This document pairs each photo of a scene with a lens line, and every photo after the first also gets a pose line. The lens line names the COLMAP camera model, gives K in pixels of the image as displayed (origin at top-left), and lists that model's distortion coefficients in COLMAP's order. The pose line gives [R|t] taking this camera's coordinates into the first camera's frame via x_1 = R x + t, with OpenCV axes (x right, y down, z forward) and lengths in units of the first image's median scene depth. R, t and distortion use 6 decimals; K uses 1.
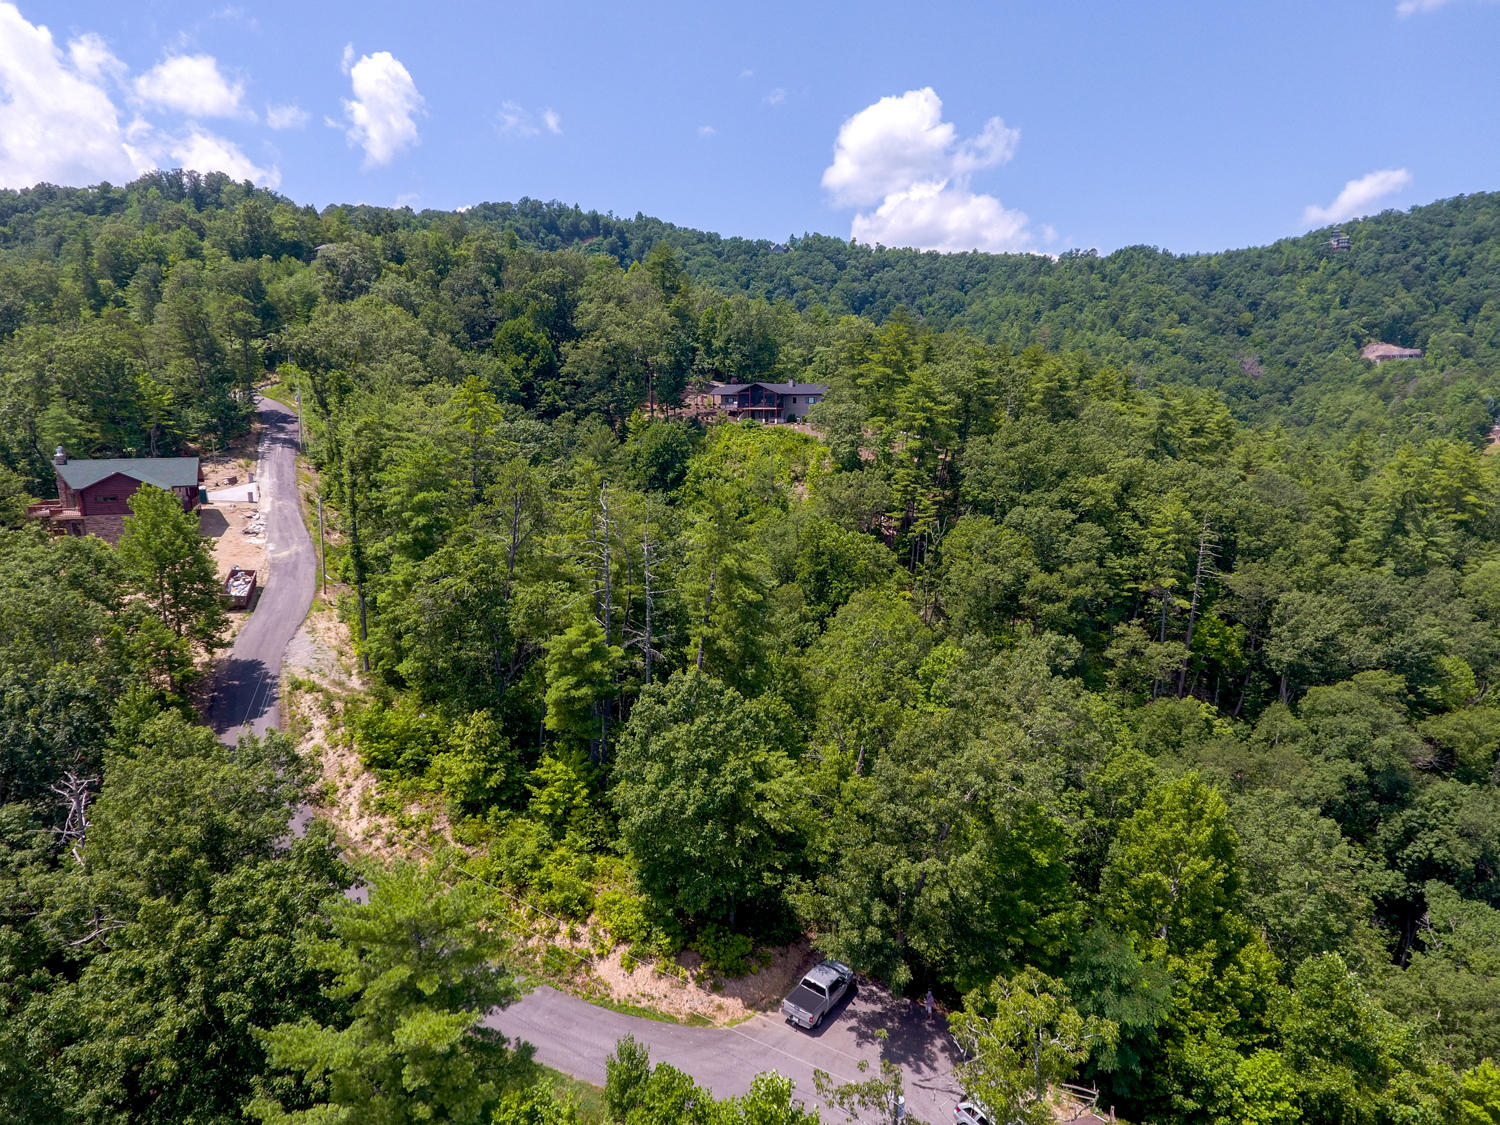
lens RADIAL K [[879.2, 0, 747.5], [0, 879.2, 559.1], [0, 0, 1]] dist [0.002280, 0.000017]
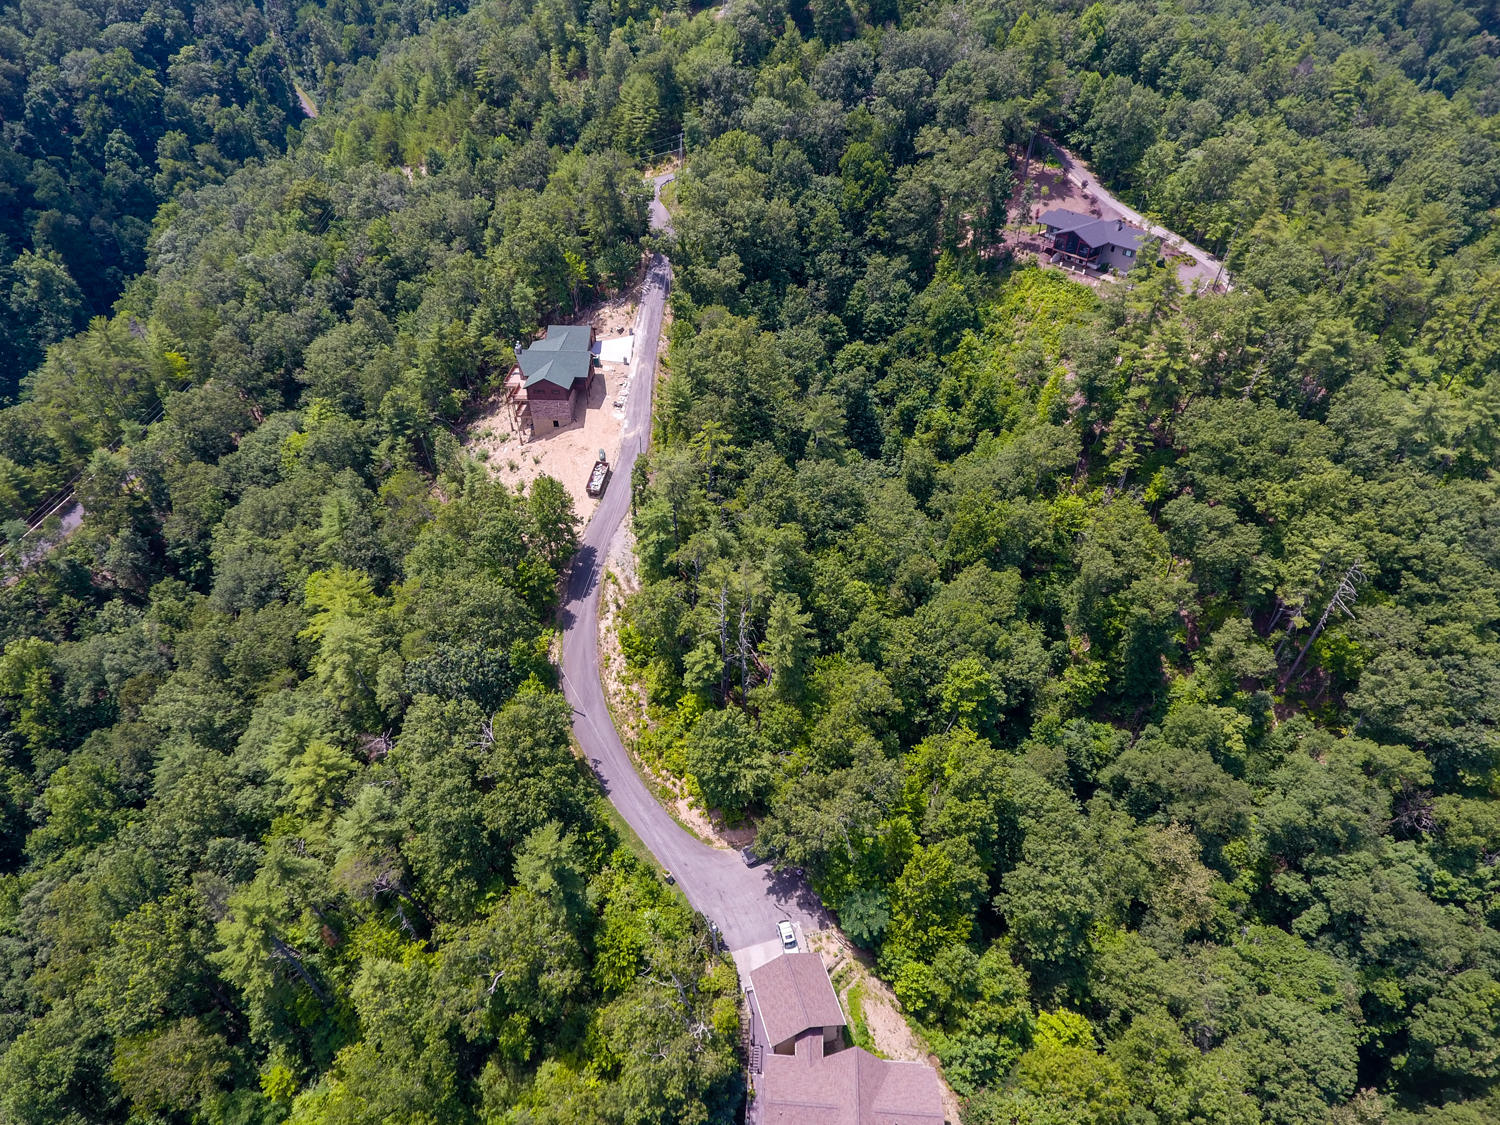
lens RADIAL K [[879.2, 0, 748.5], [0, 879.2, 565.3], [0, 0, 1]] dist [0.002280, 0.000017]
pose [[0.875760, 0.292488, -0.384050, 0.623080], [-0.082094, 0.874199, 0.478579, -1.075618], [0.475715, -0.387592, 0.789600, -0.444874]]
